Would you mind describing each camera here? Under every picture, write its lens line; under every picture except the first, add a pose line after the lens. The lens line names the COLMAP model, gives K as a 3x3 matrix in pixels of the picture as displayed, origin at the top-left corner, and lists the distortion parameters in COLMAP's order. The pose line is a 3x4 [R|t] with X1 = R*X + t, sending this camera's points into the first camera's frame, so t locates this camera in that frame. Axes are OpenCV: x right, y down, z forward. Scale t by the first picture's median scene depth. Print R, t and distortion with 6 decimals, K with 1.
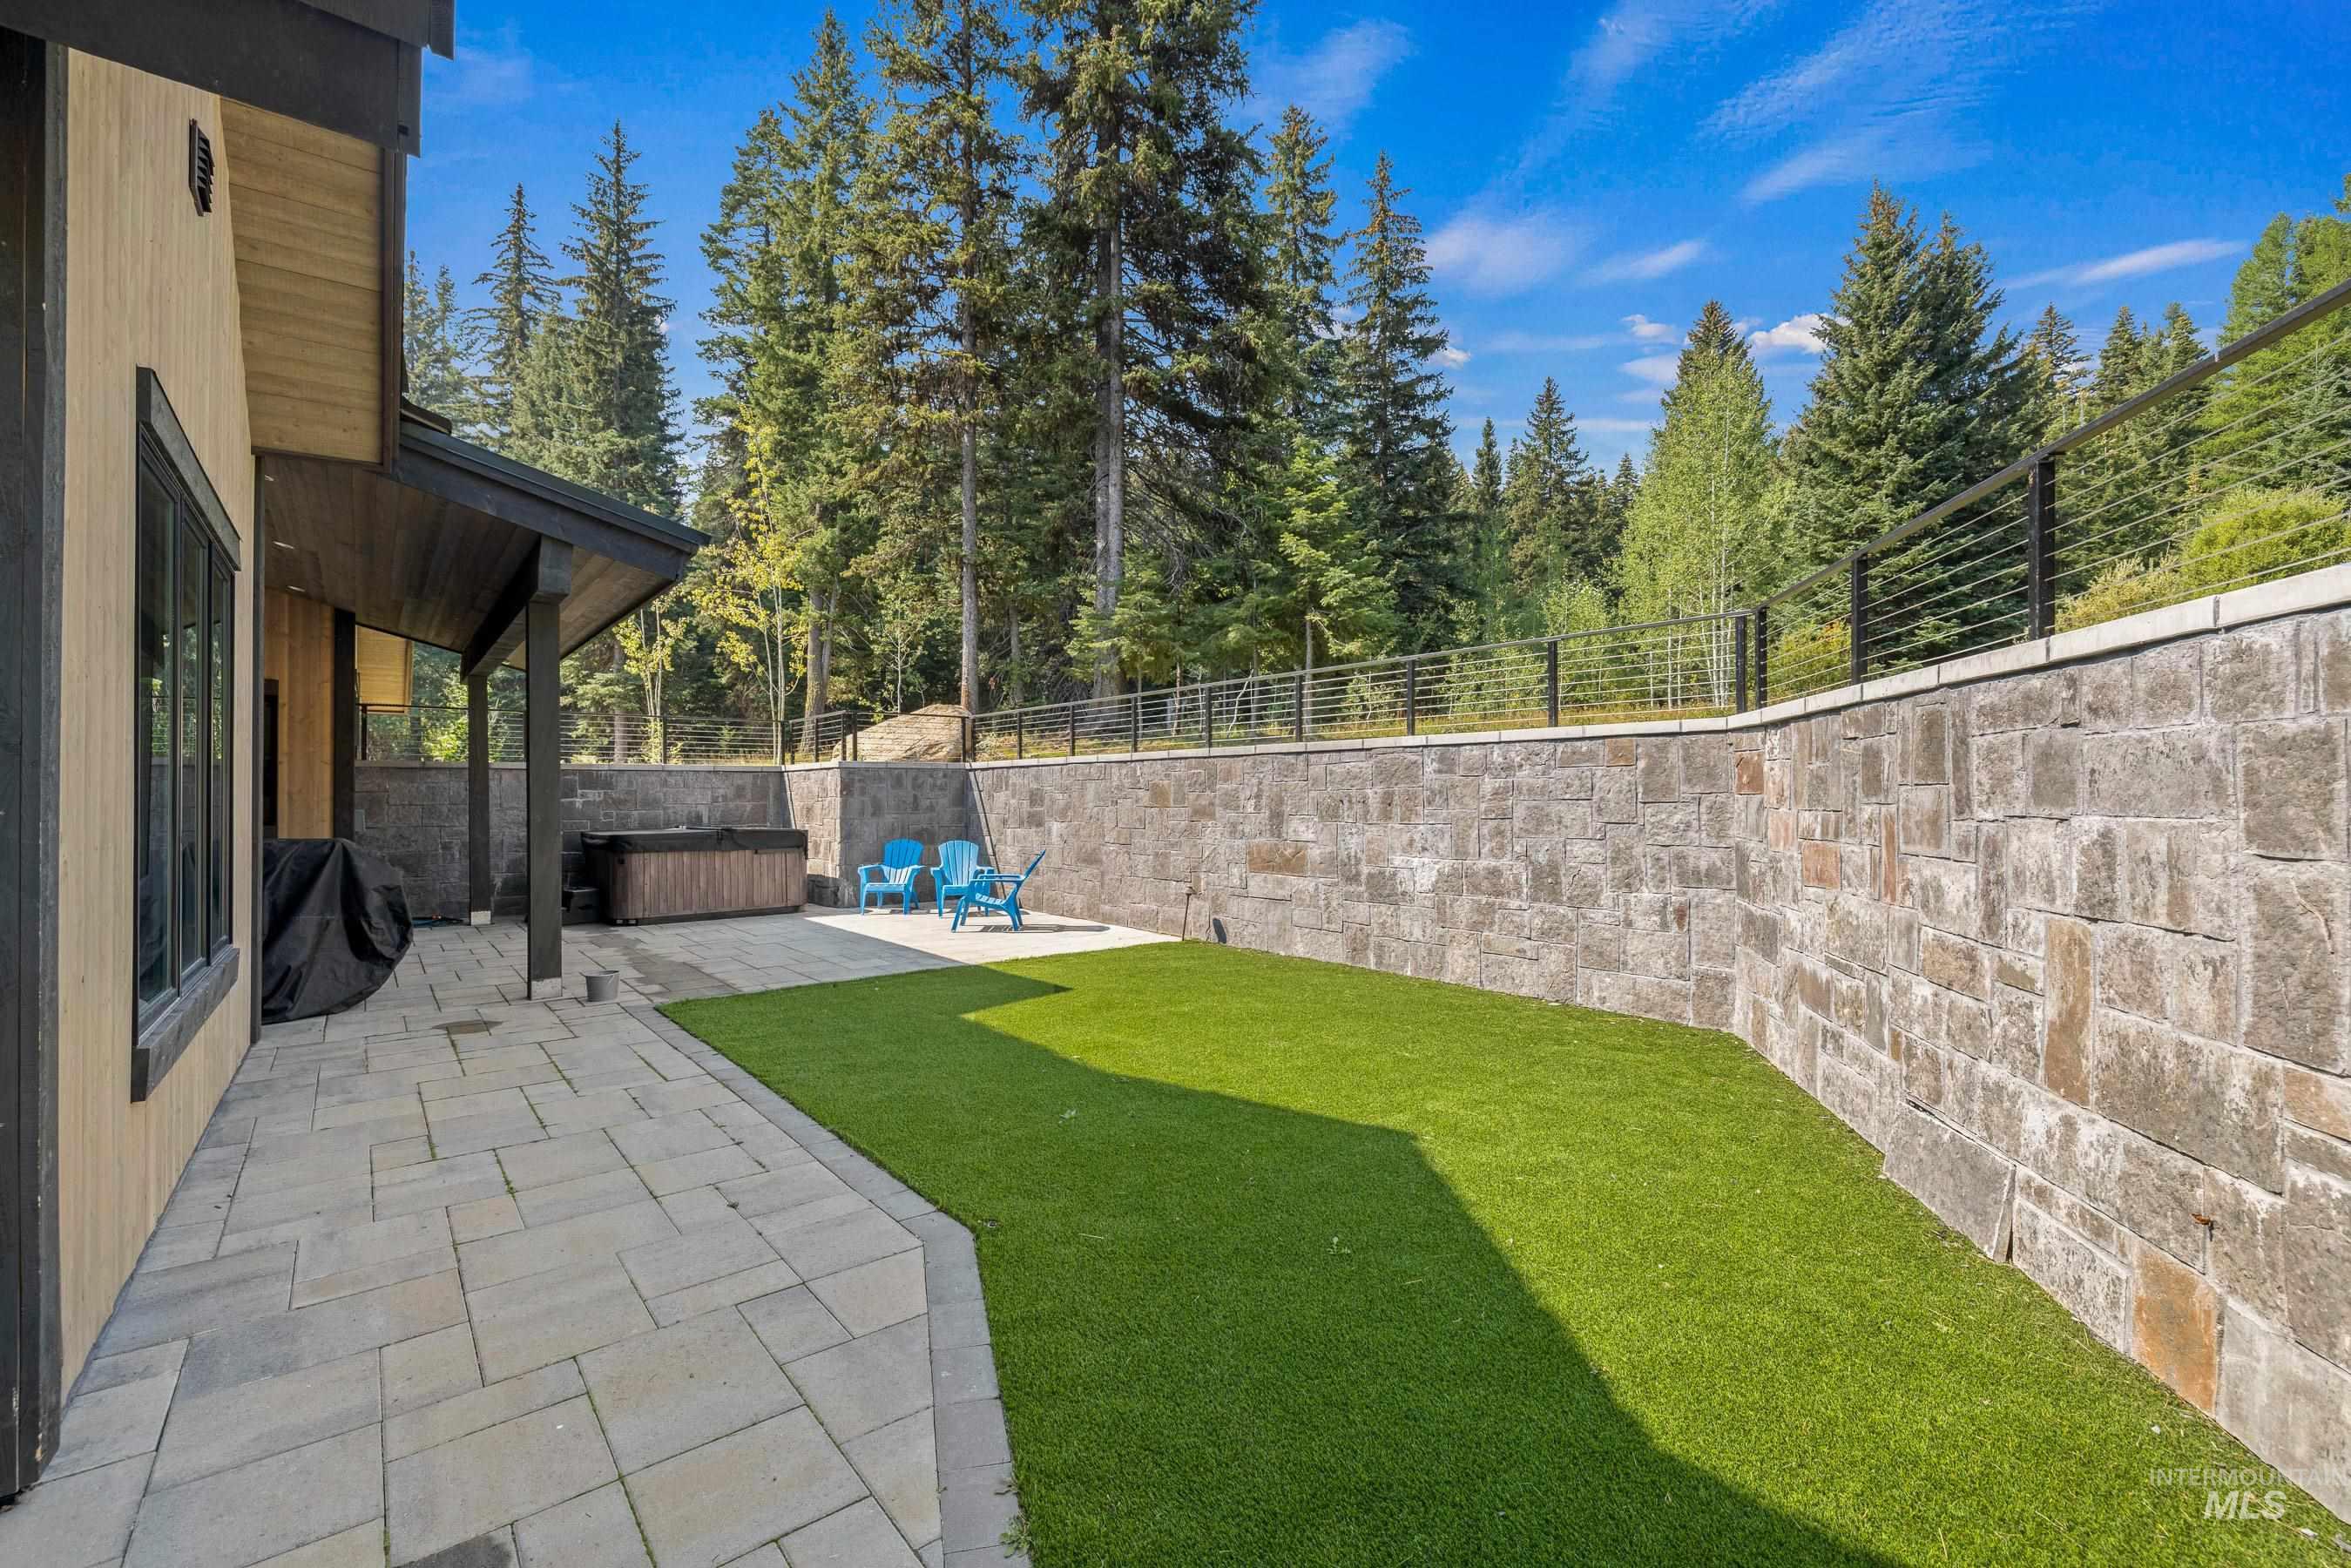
lens RADIAL K [[984.2, 0, 1175.5], [0, 984.2, 784.0], [0, 0, 1]] dist [0.000984, -0.000356]
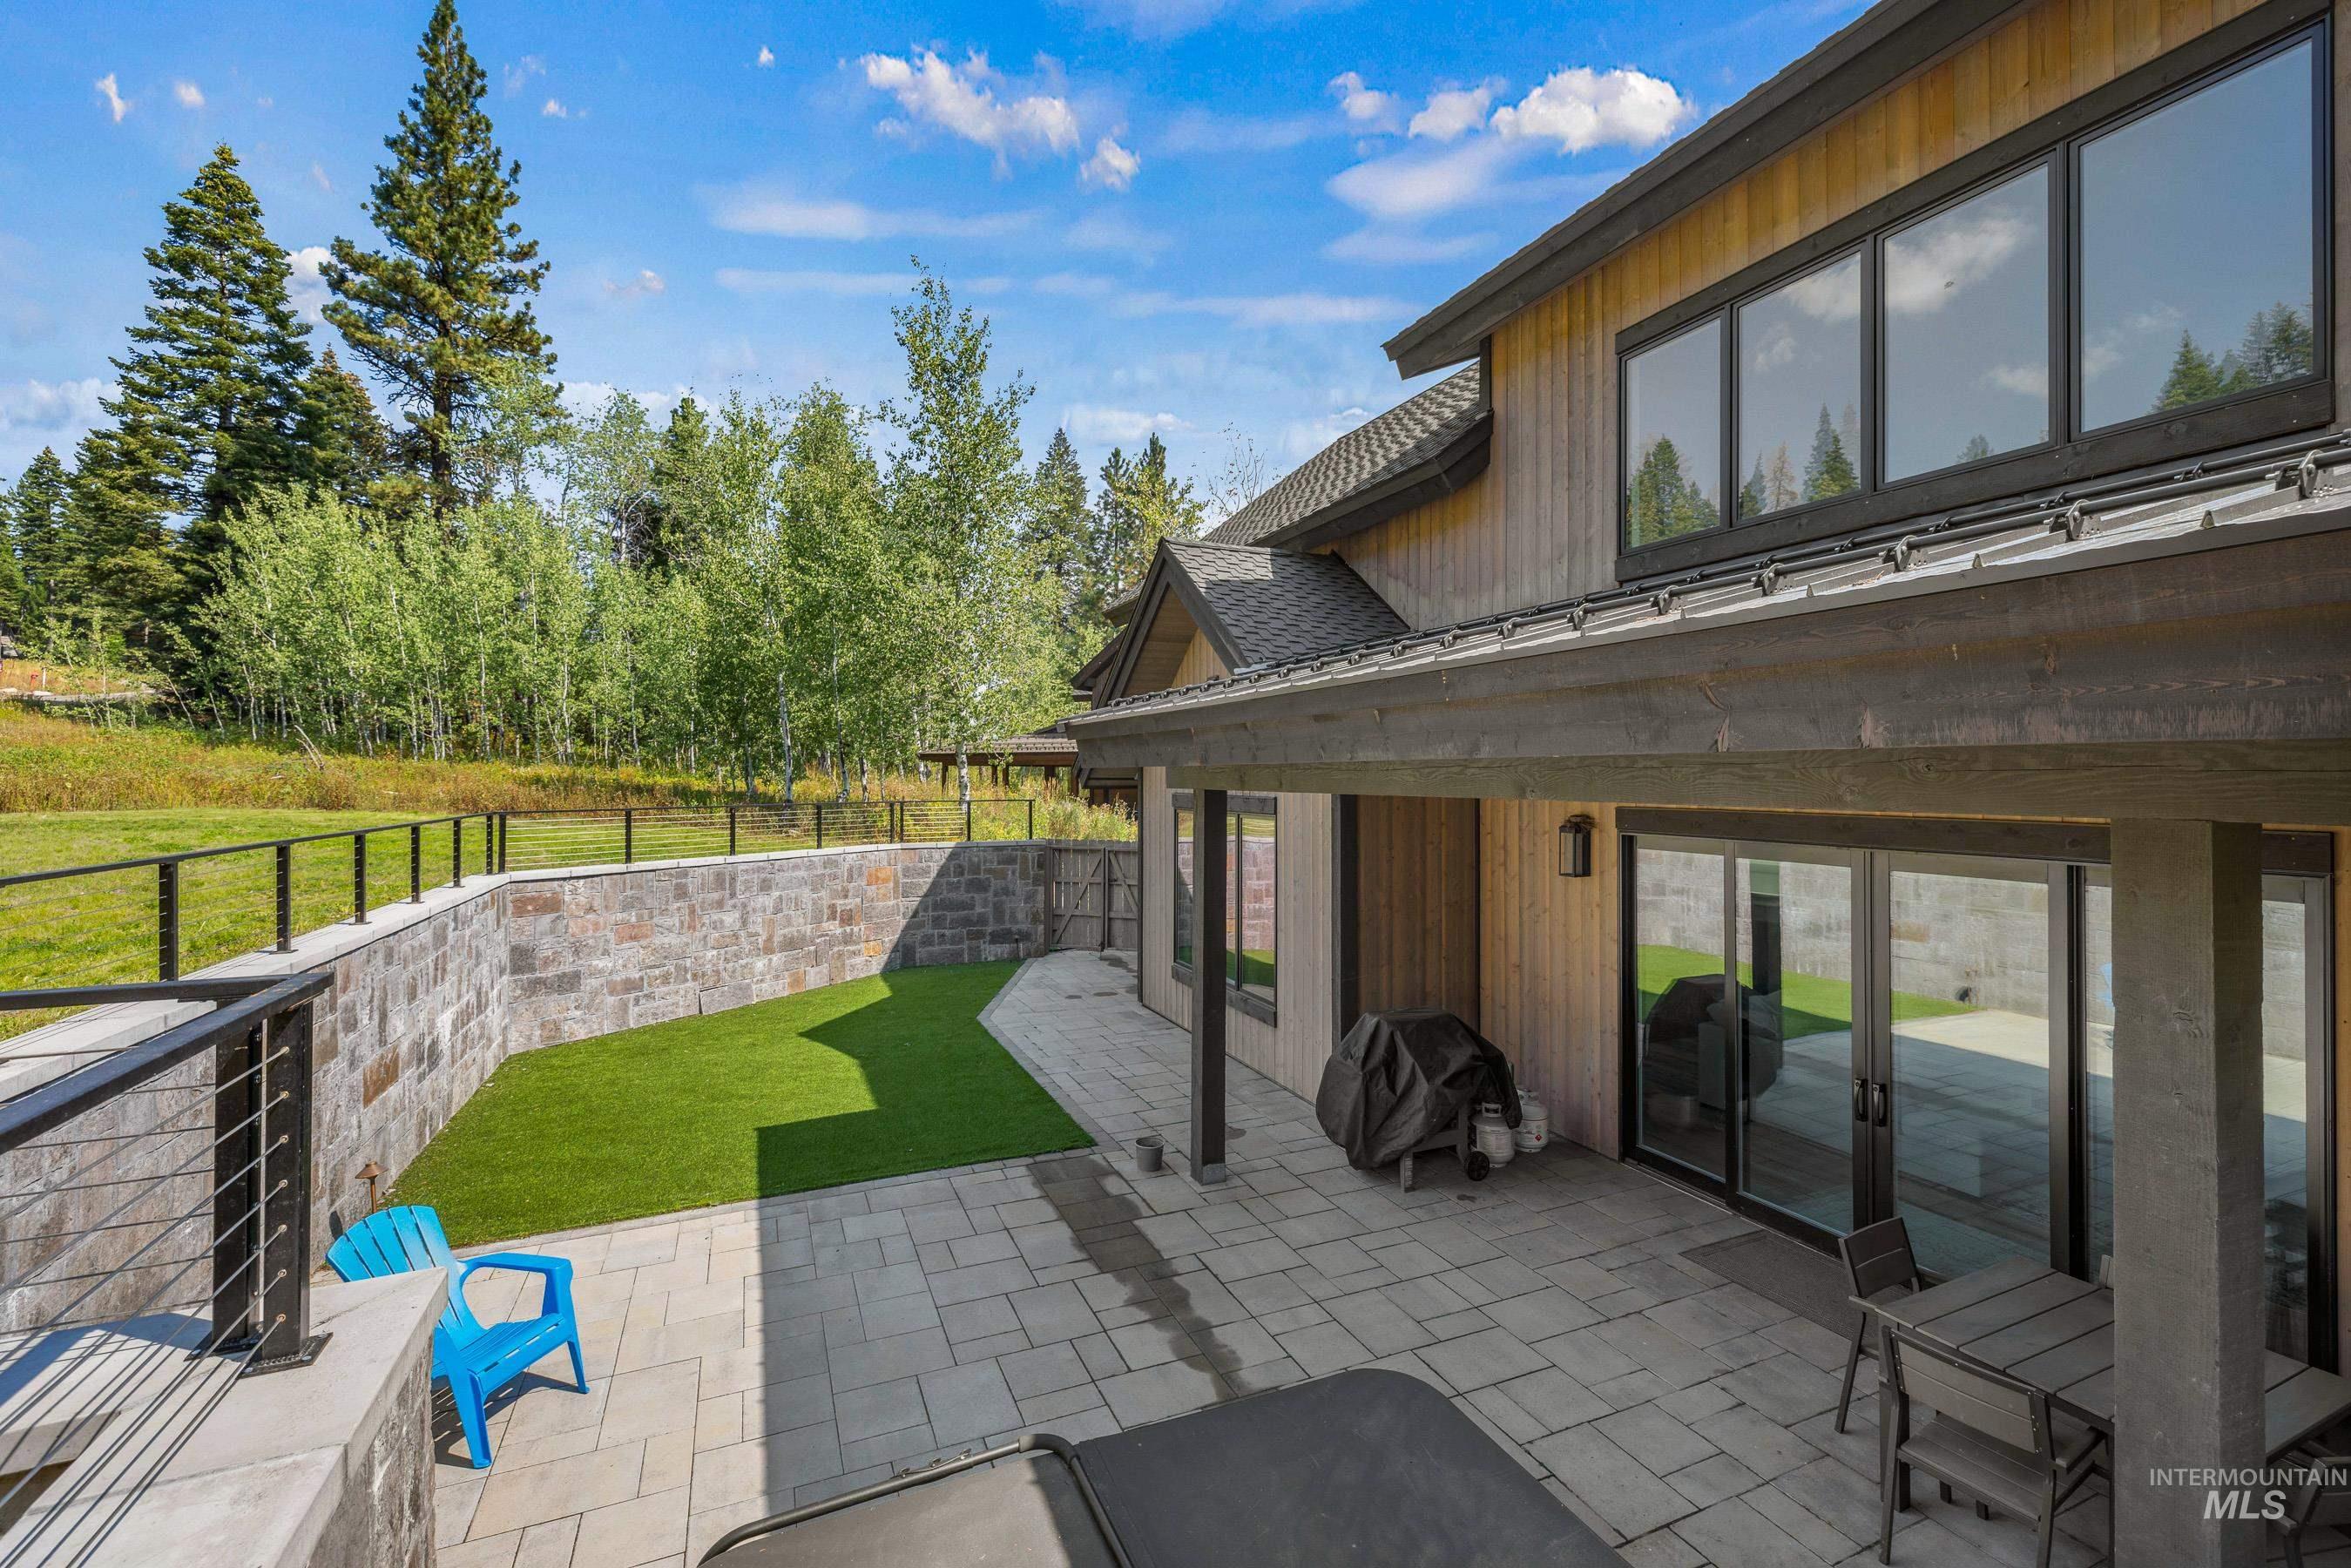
lens RADIAL K [[984.2, 0, 1175.5], [0, 984.2, 784.0], [0, 0, 1]] dist [0.000984, -0.000356]
pose [[-0.960083, 0.002307, 0.279705, -0.807345], [0.000234, 0.999972, -0.007443, -0.162057], [-0.279714, -0.007080, -0.960057, 1.789857]]
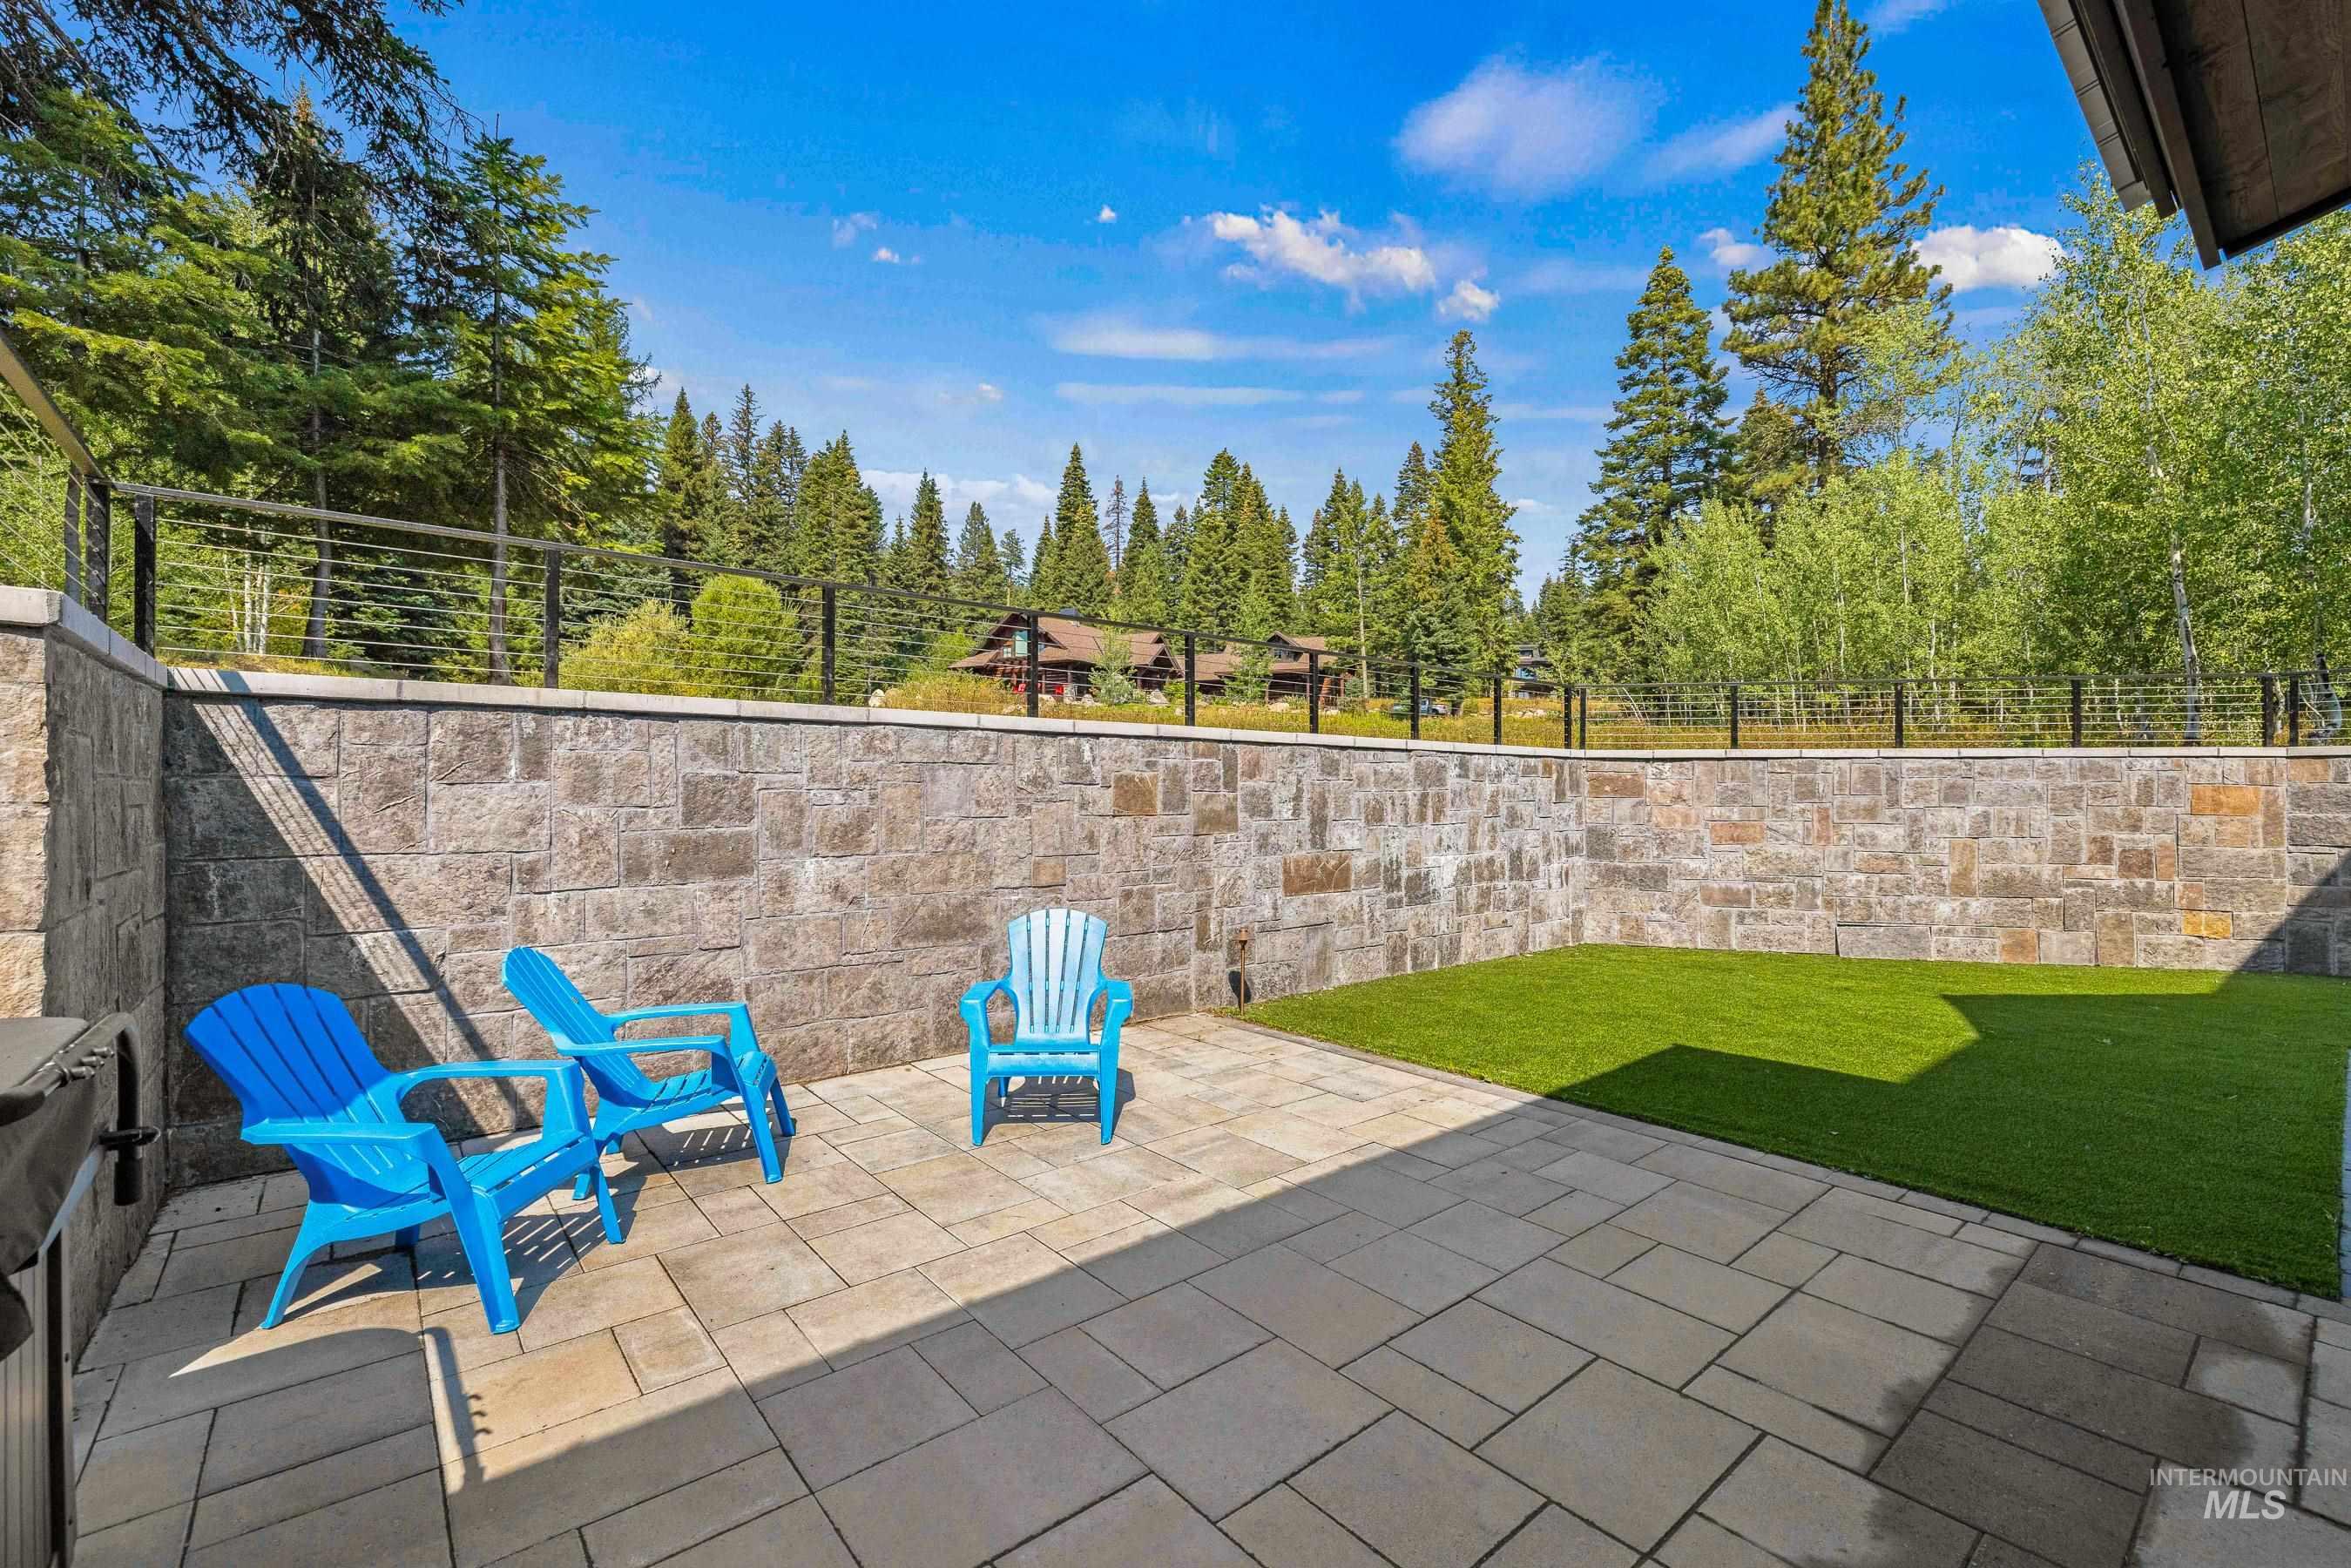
lens RADIAL K [[984.2, 0, 1175.5], [0, 984.2, 784.0], [0, 0, 1]] dist [0.000984, -0.000356]
pose [[-0.001118, 0.012247, 0.999924, -0.820166], [-0.016008, 0.999797, -0.012263, 0.014900], [-0.999871, -0.016021, -0.000922, 1.288197]]
